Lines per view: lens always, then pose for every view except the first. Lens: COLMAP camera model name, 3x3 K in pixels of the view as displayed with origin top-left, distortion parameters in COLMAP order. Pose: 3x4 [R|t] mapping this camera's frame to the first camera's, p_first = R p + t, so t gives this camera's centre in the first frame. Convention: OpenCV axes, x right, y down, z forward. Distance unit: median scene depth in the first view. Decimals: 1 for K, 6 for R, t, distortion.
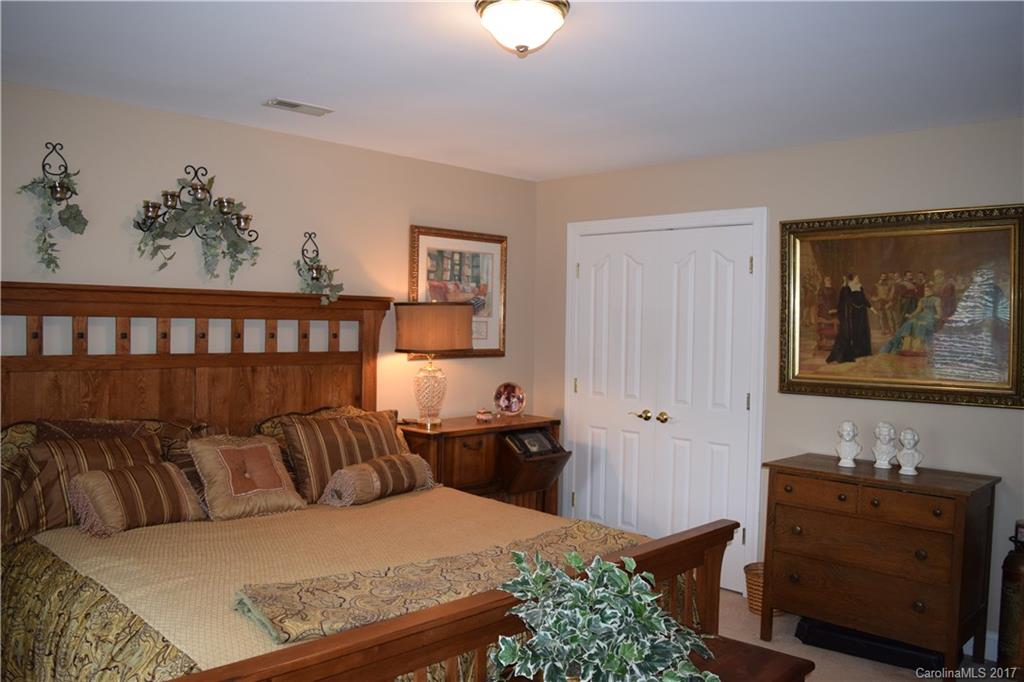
lens RADIAL K [[807.6, 0, 512.0], [0, 807.6, 341.0], [0, 0, 1]] dist [-0.068030, -0.001902]
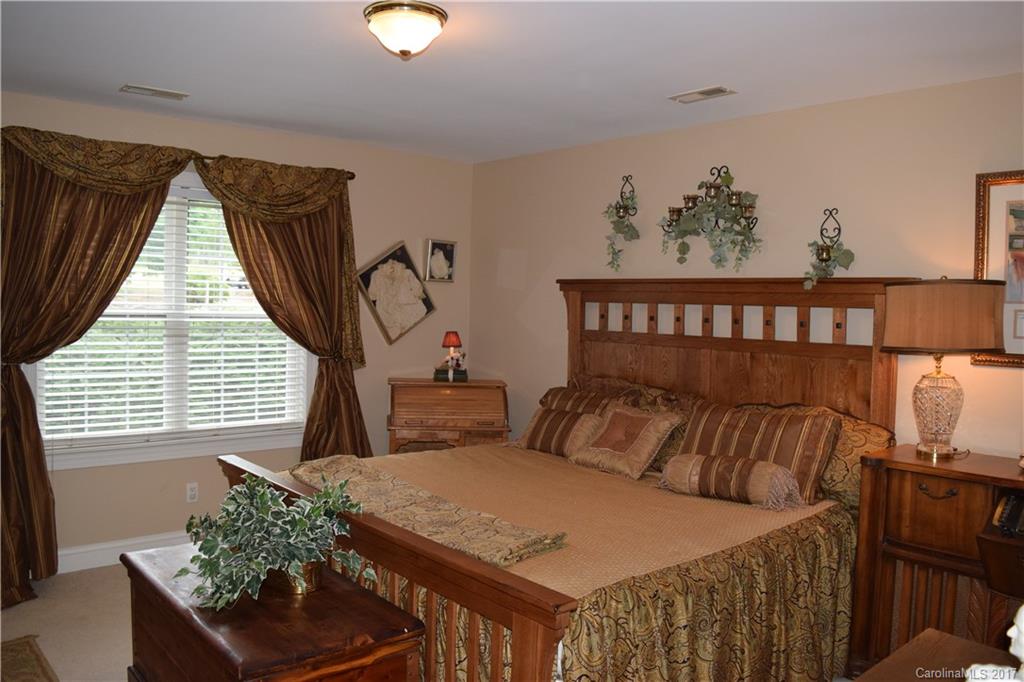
lens RADIAL K [[807.6, 0, 512.0], [0, 807.6, 341.0], [0, 0, 1]] dist [-0.068030, -0.001902]
pose [[-0.063791, 0.030249, -0.997505, 0.700263], [-0.044874, 0.998443, 0.033147, -0.002866], [0.996954, 0.046876, -0.062335, 0.761844]]
